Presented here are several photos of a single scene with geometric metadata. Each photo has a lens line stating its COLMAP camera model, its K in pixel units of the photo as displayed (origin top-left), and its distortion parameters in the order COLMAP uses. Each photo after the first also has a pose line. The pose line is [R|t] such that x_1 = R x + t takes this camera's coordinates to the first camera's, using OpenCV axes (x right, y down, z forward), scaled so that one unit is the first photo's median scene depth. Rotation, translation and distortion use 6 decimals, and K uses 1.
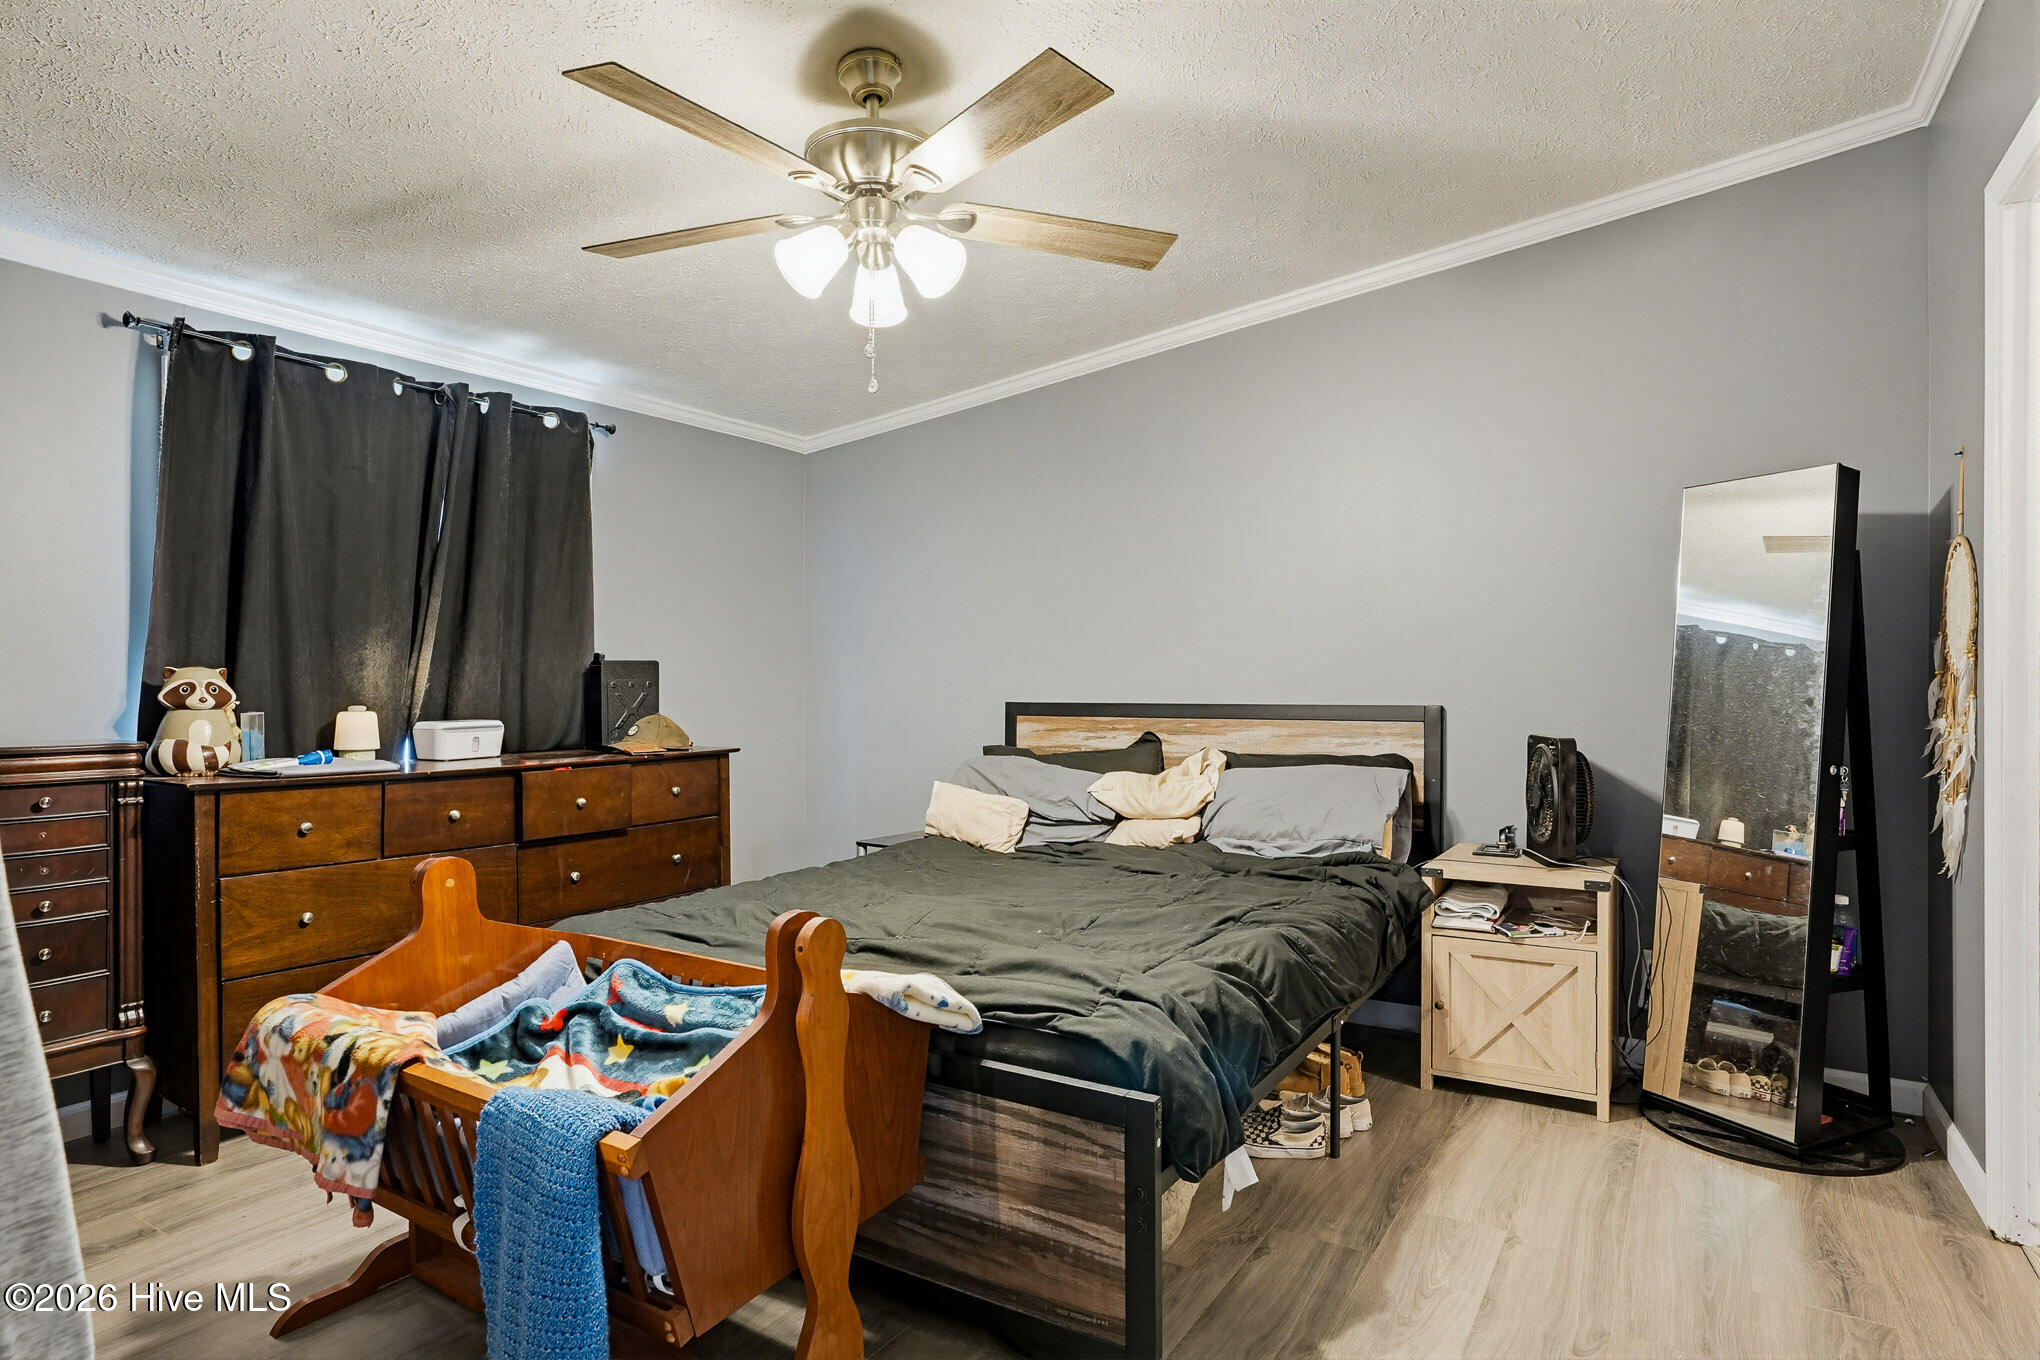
lens RADIAL K [[1123.4, 0, 1032.8], [0, 1123.4, 679.7], [0, 0, 1]] dist [-0.049560, 0.035295]
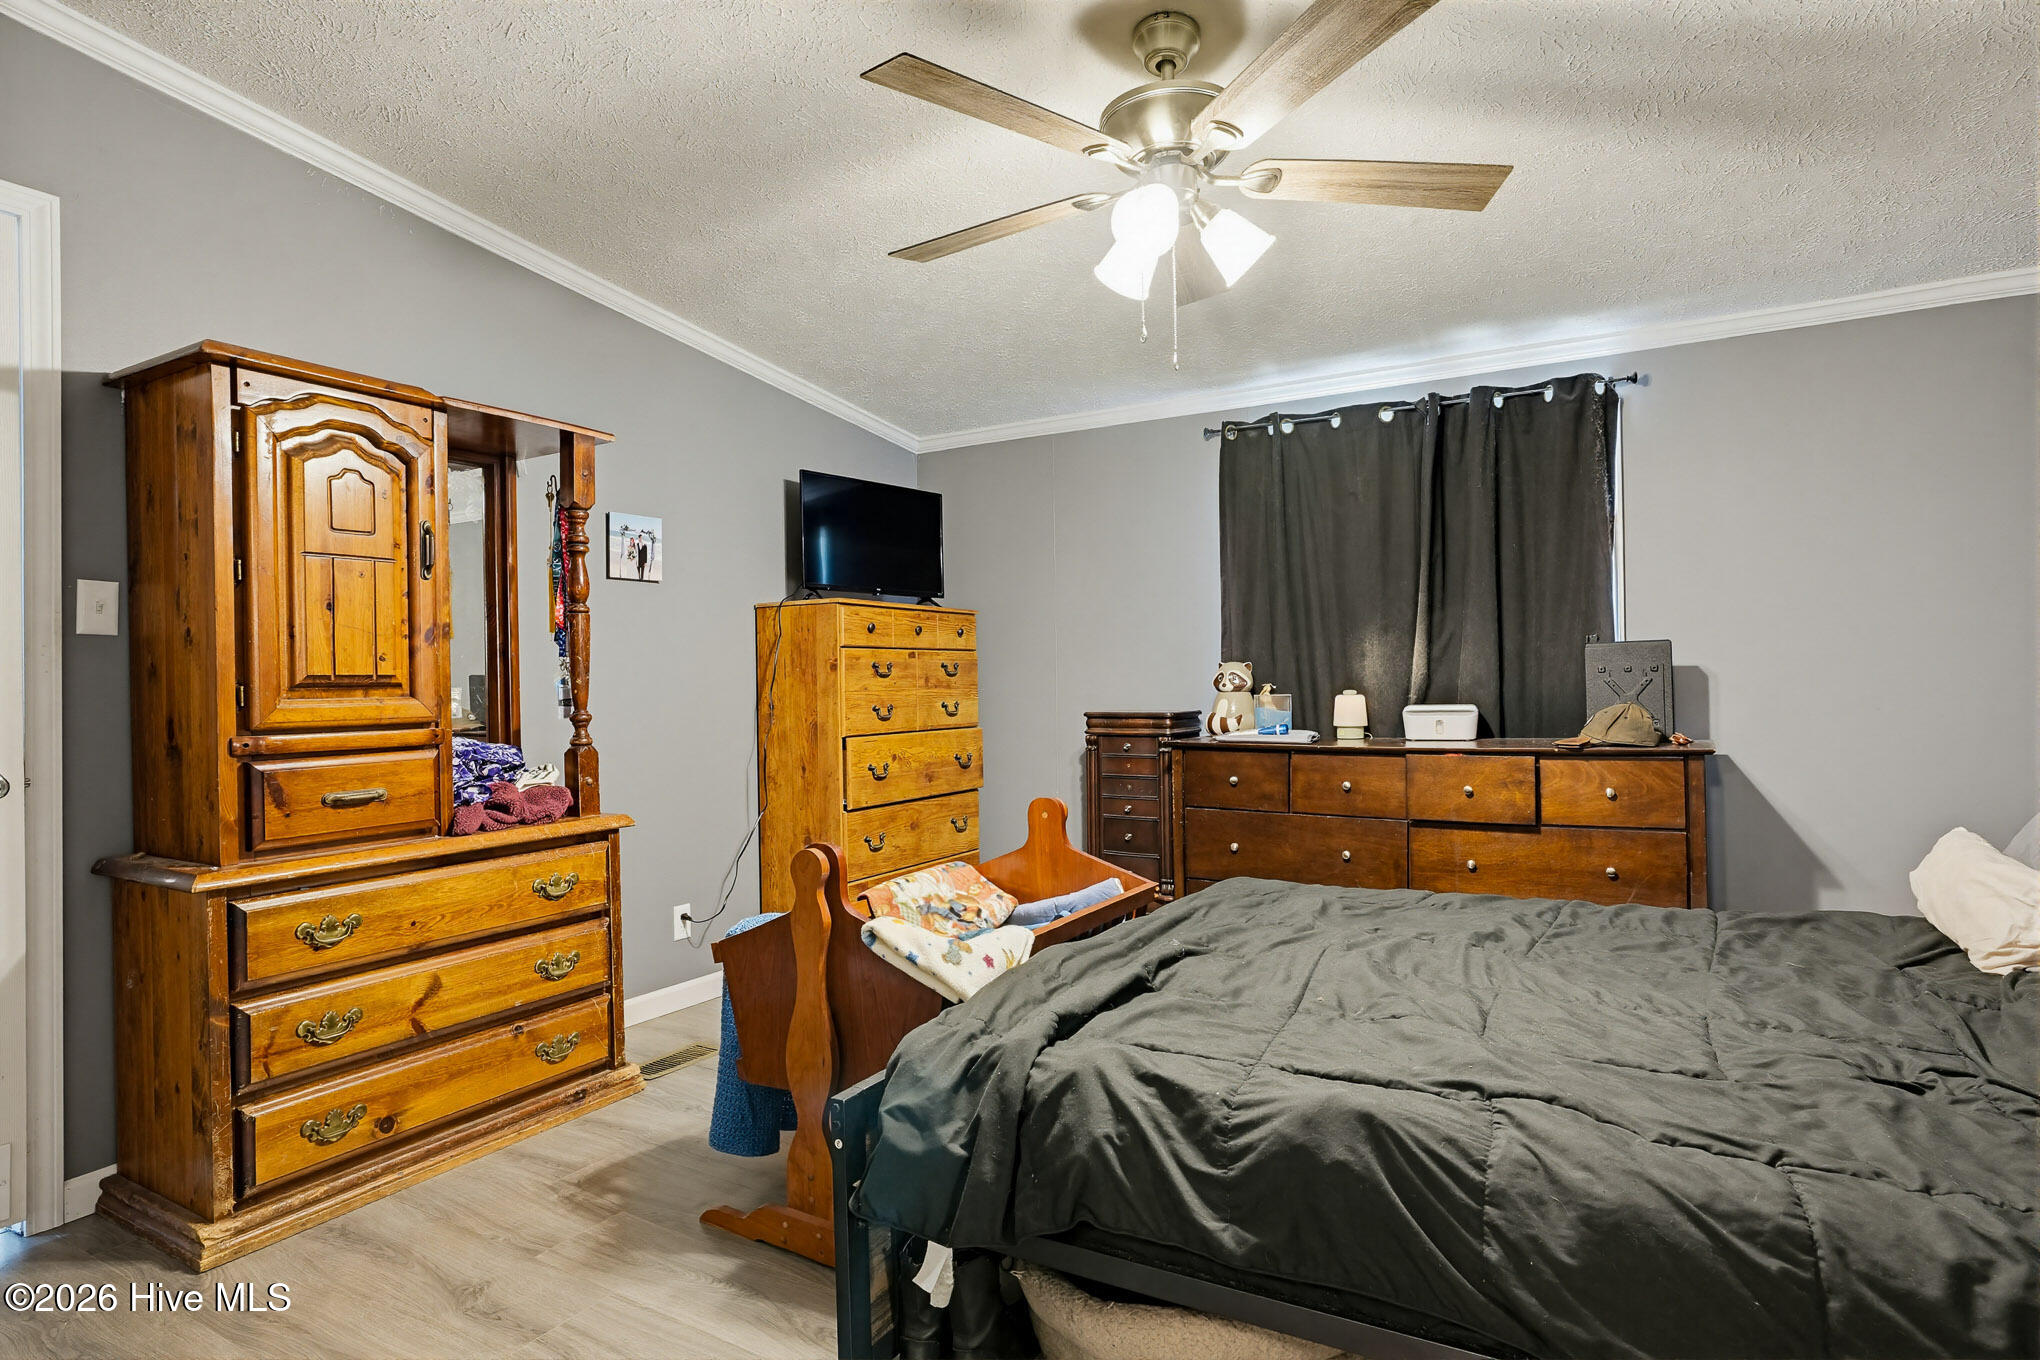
lens RADIAL K [[1123.4, 0, 1032.8], [0, 1123.4, 679.7], [0, 0, 1]] dist [-0.049560, 0.035295]
pose [[0.010422, 0.007900, -0.999914, 0.606548], [0.022689, 0.999709, 0.008135, -0.005778], [0.999688, -0.022772, 0.010240, 0.629903]]
